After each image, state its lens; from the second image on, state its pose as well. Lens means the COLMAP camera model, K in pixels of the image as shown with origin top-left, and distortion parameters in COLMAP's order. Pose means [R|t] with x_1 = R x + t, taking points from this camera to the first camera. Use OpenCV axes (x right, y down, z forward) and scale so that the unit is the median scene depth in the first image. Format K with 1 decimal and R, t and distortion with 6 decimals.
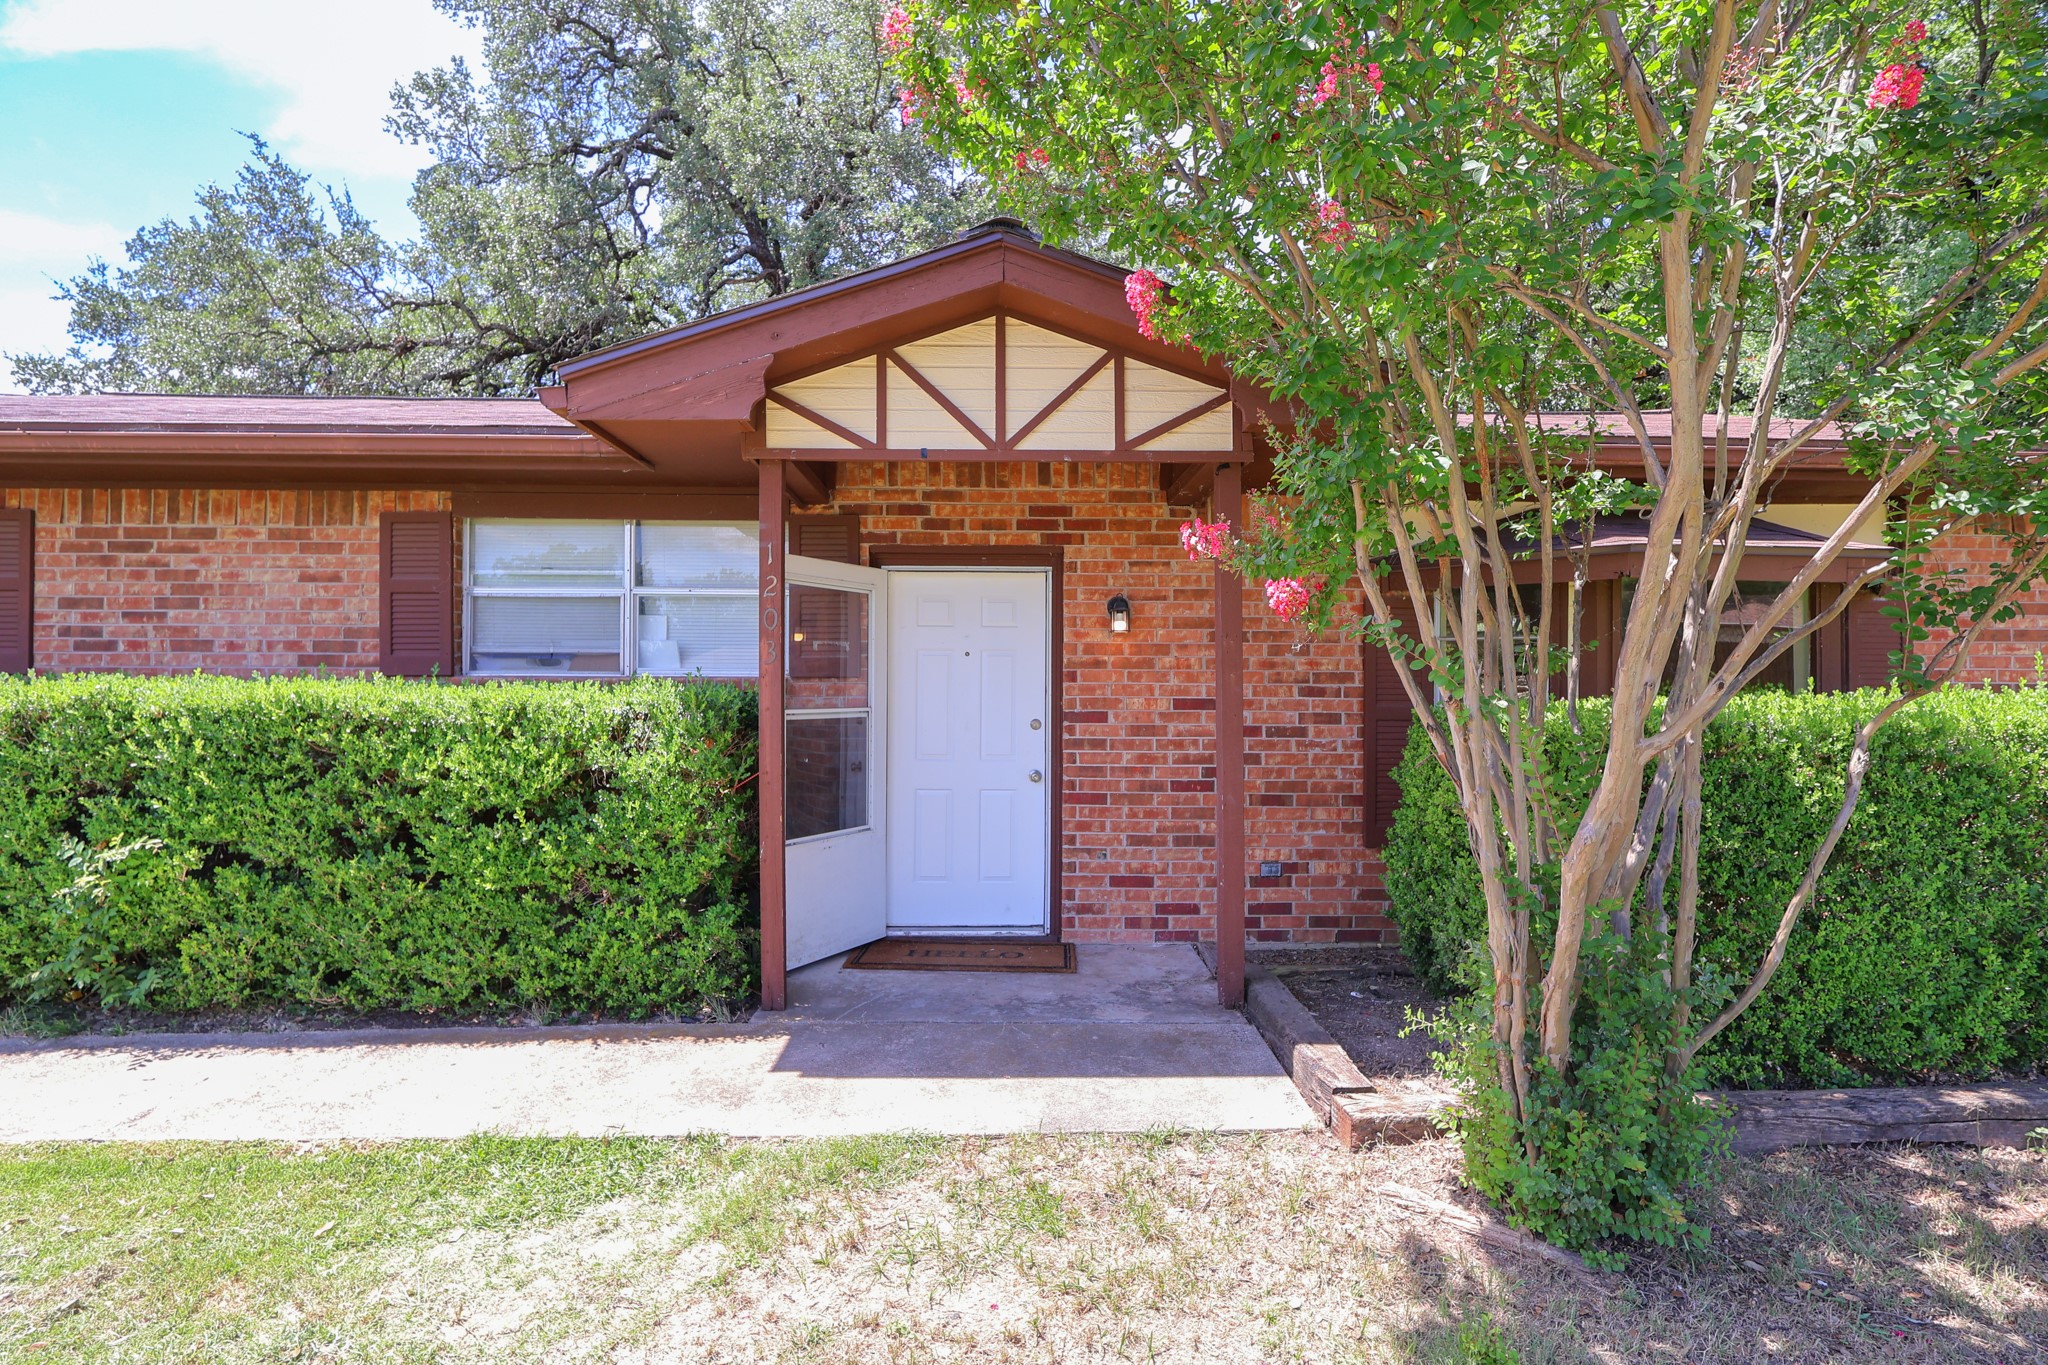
lens RADIAL K [[981.9, 0, 964.8], [0, 981.9, 664.9], [0, 0, 1]] dist [0.002089, 0.001149]
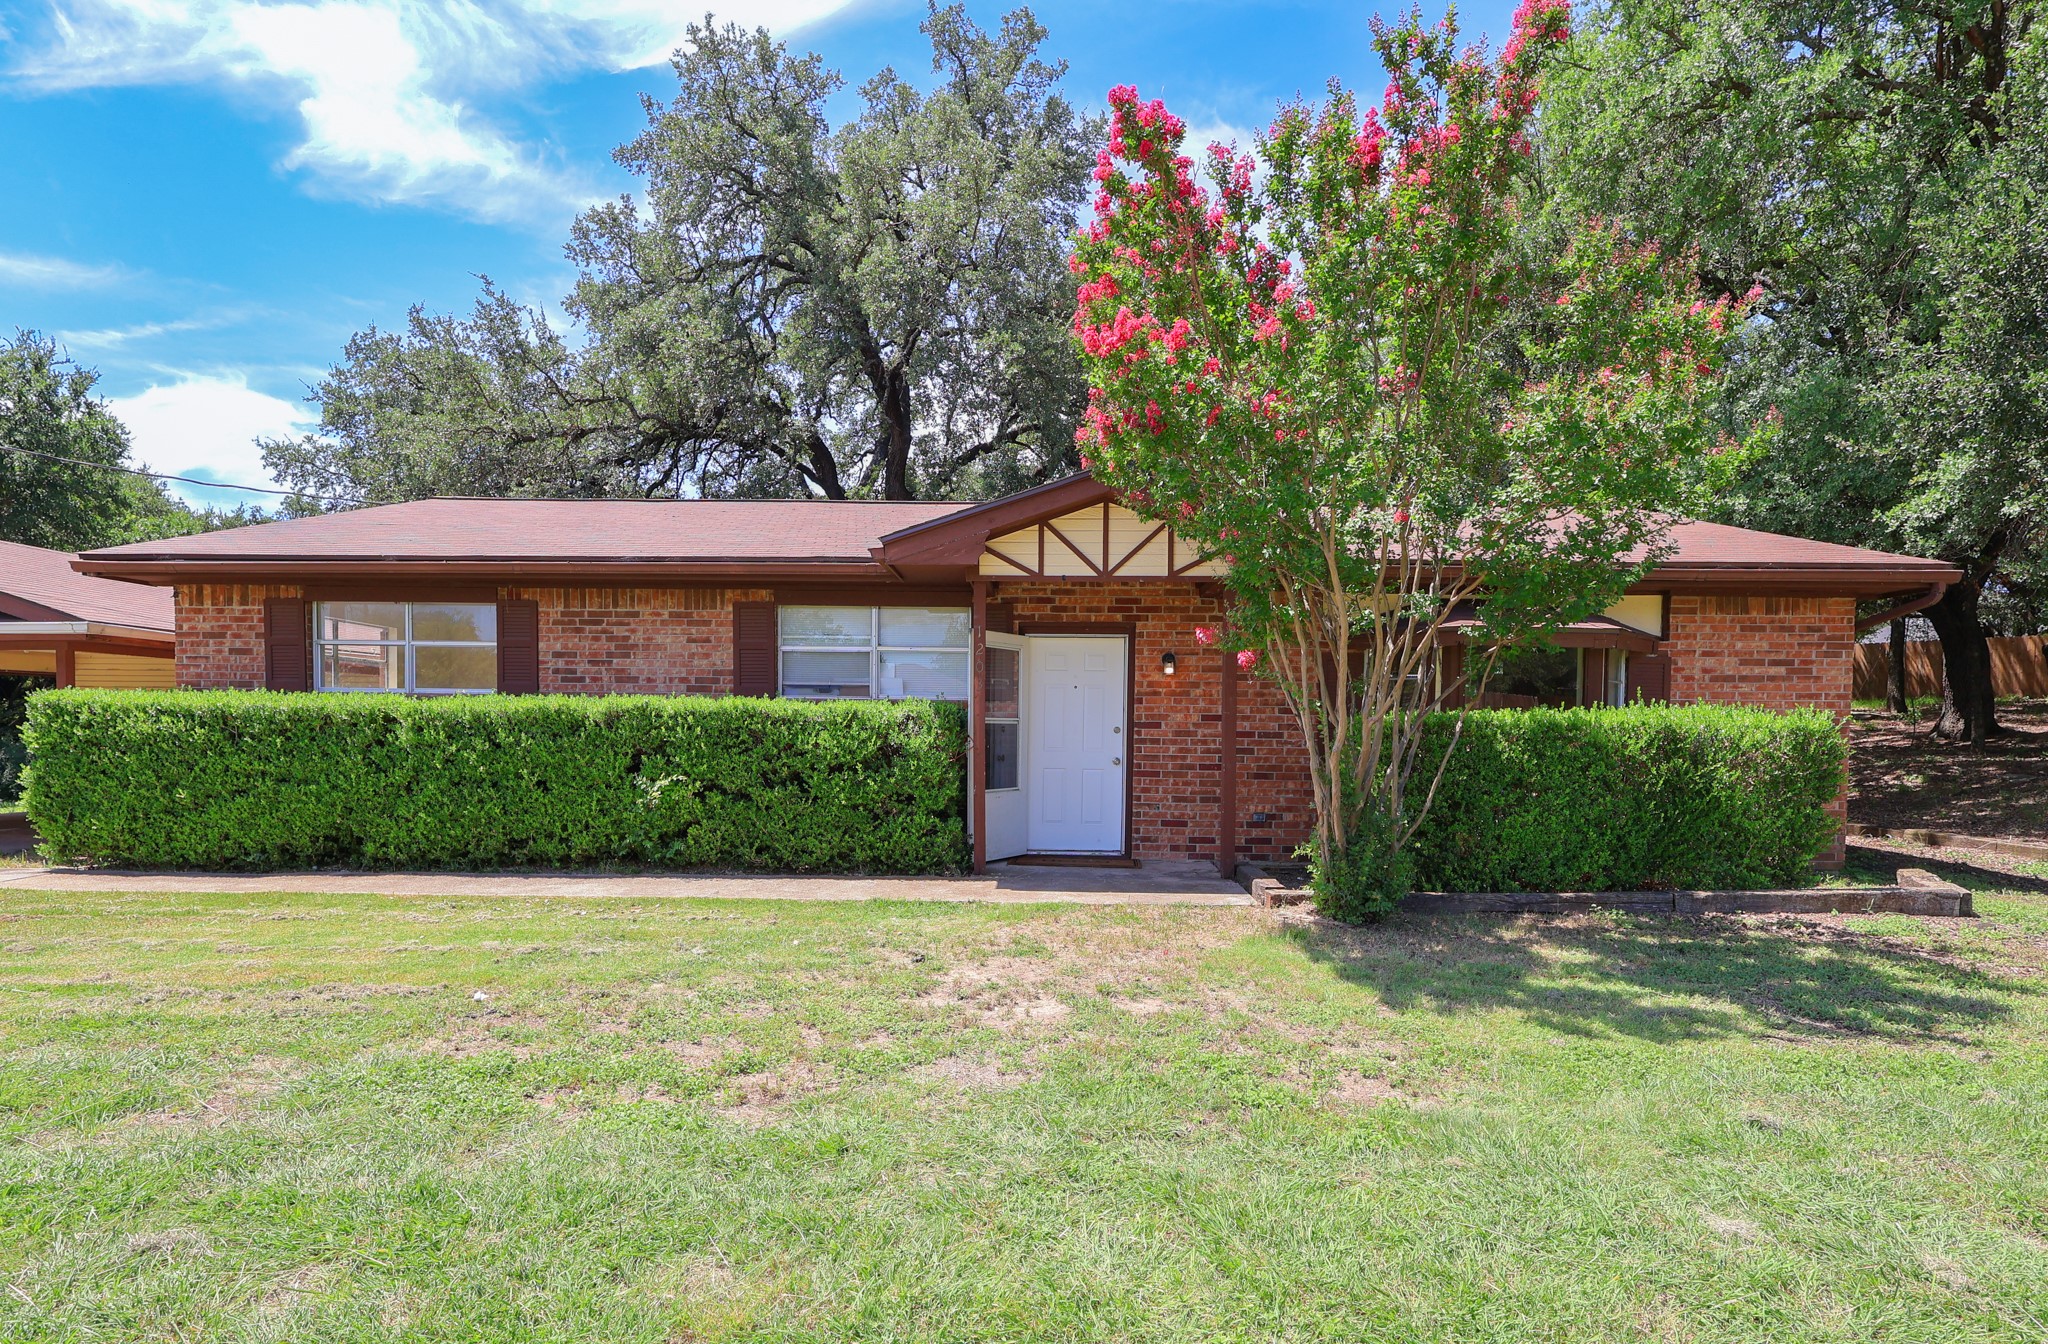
lens RADIAL K [[1000.5, 0, 964.0], [0, 1000.5, 746.8], [0, 0, 1]] dist [0.005211, 0.000333]
pose [[0.998842, 0.007691, -0.047489, -0.110435], [-0.005741, 0.999140, 0.041062, 0.022561], [0.047764, -0.040742, 0.998027, -0.729400]]
